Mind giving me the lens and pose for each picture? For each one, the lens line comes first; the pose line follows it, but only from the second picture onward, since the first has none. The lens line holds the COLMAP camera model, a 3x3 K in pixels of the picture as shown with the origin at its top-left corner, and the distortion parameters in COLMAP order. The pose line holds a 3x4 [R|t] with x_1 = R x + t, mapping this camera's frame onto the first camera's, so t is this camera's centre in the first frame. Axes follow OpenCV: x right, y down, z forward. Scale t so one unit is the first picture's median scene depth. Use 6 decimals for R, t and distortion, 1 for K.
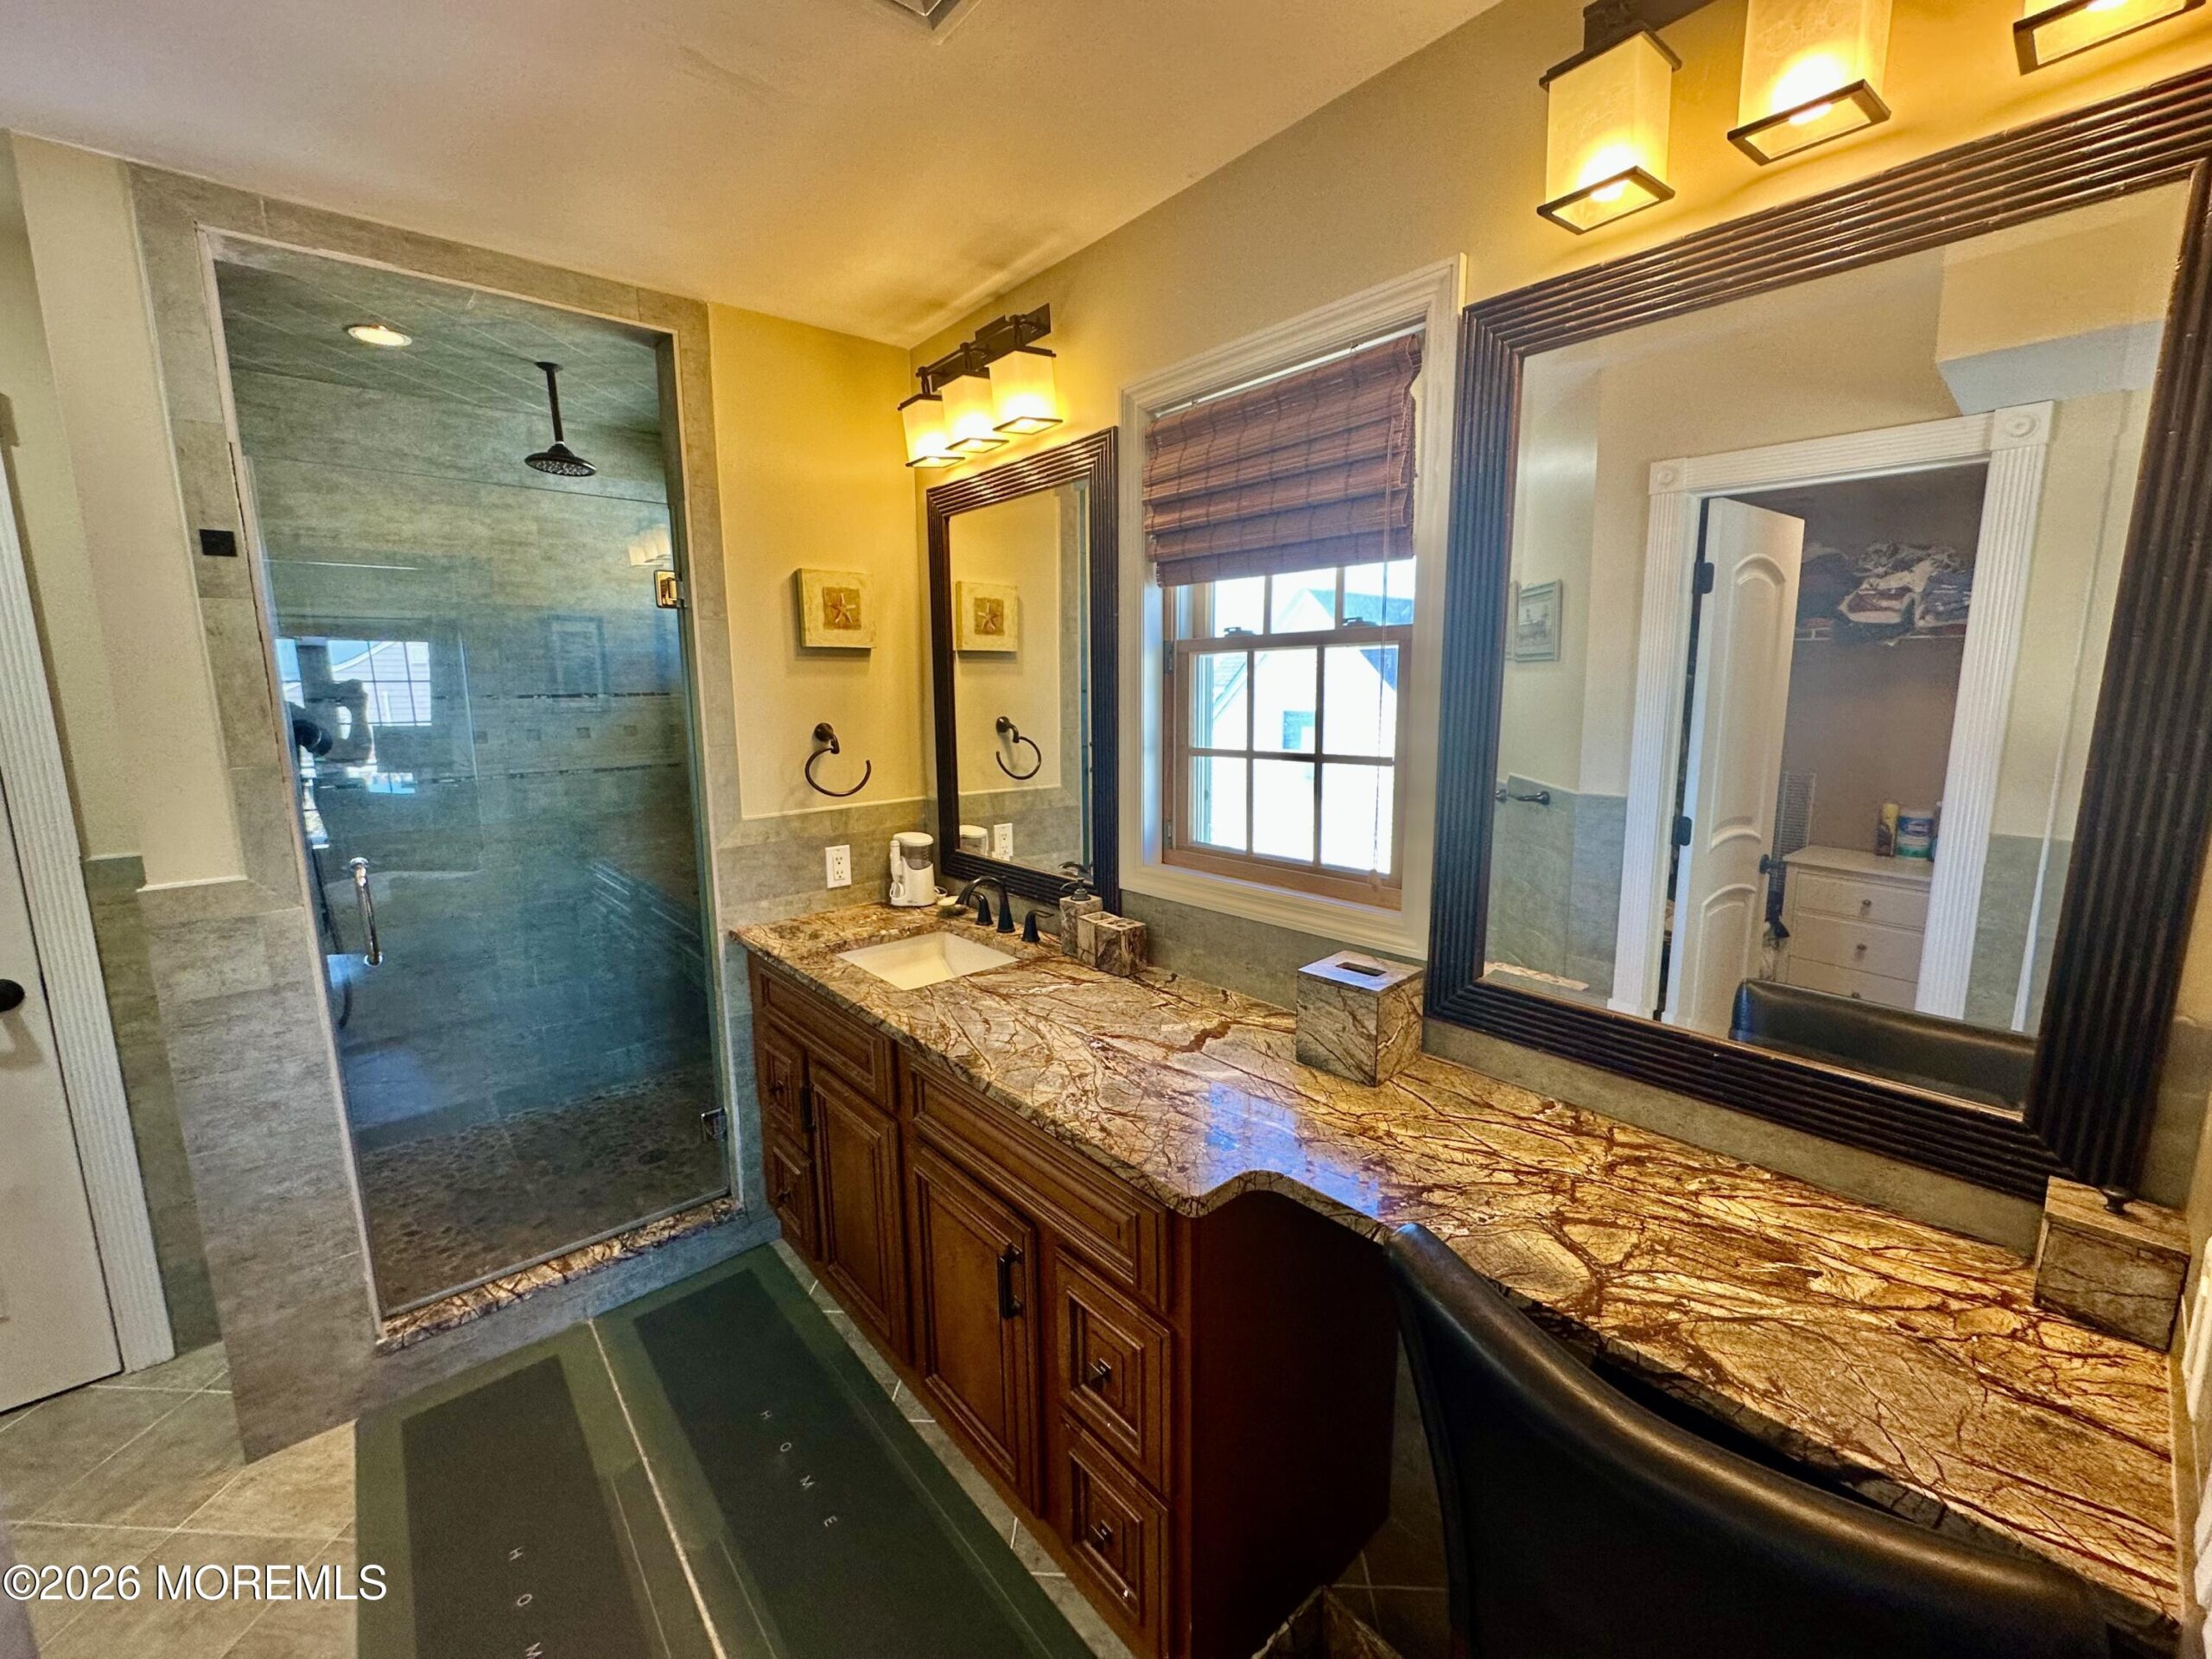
lens RADIAL K [[881.7, 0, 1112.3], [0, 881.7, 825.1], [0, 0, 1]] dist [-0.004842, 0.000533]
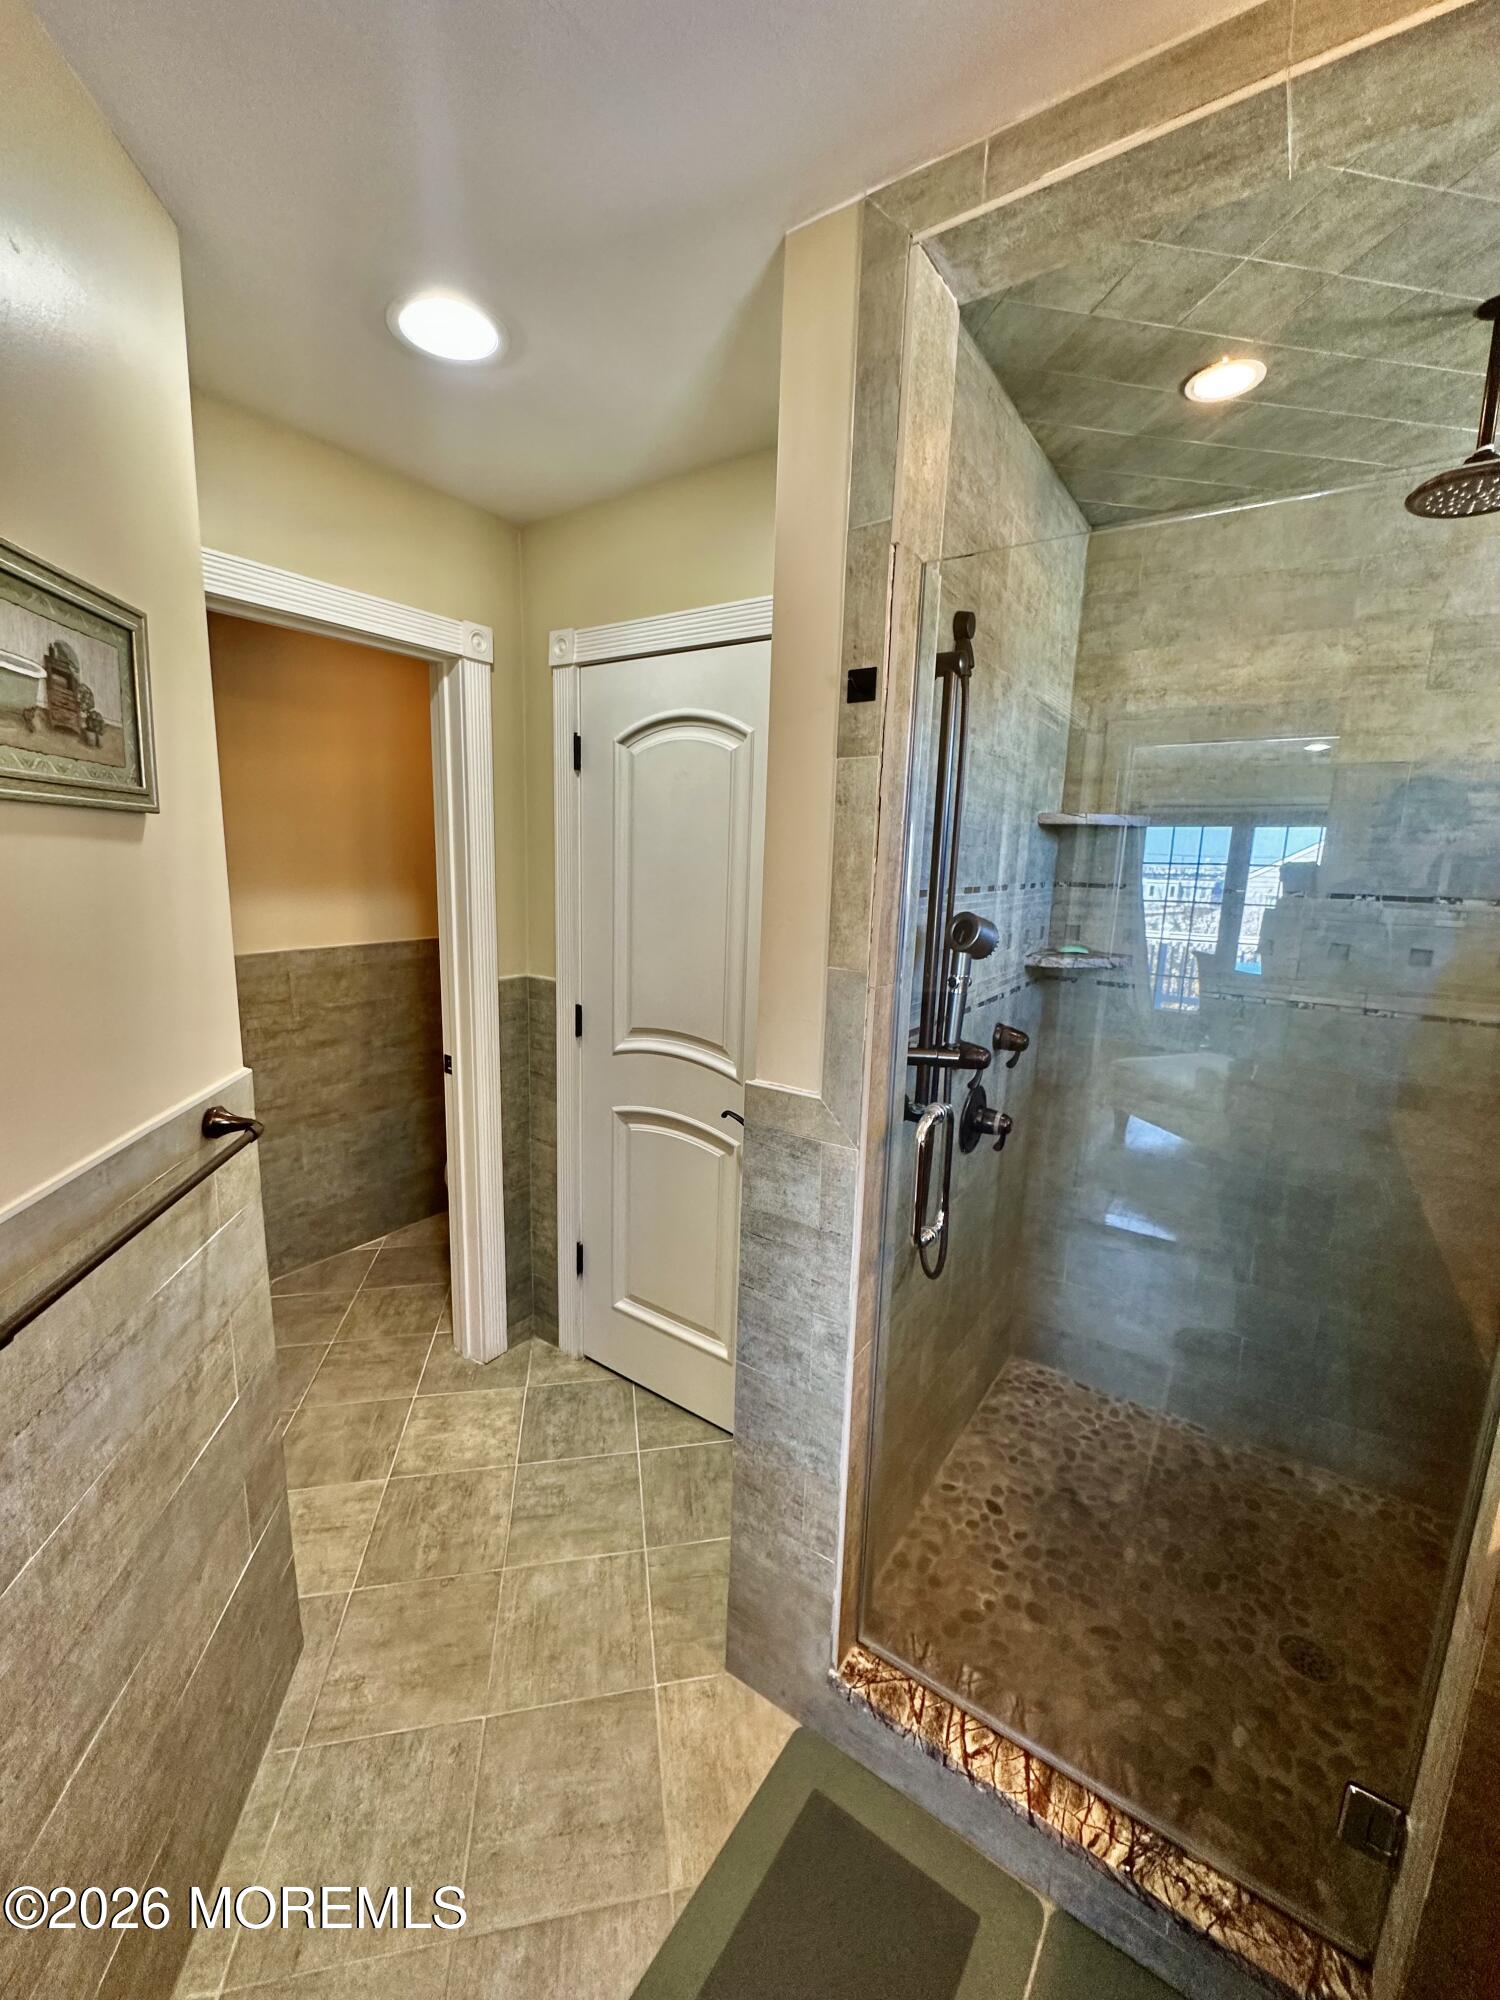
lens RADIAL K [[797.2, 0, 749.8], [0, 797.2, 996.4], [0, 0, 1]] dist [-0.004842, 0.000533]
pose [[0.237369, 0.186694, -0.953311, -0.197368], [-0.188274, 0.971592, 0.143395, -0.084636], [0.953000, 0.145446, 0.265775, 0.474707]]
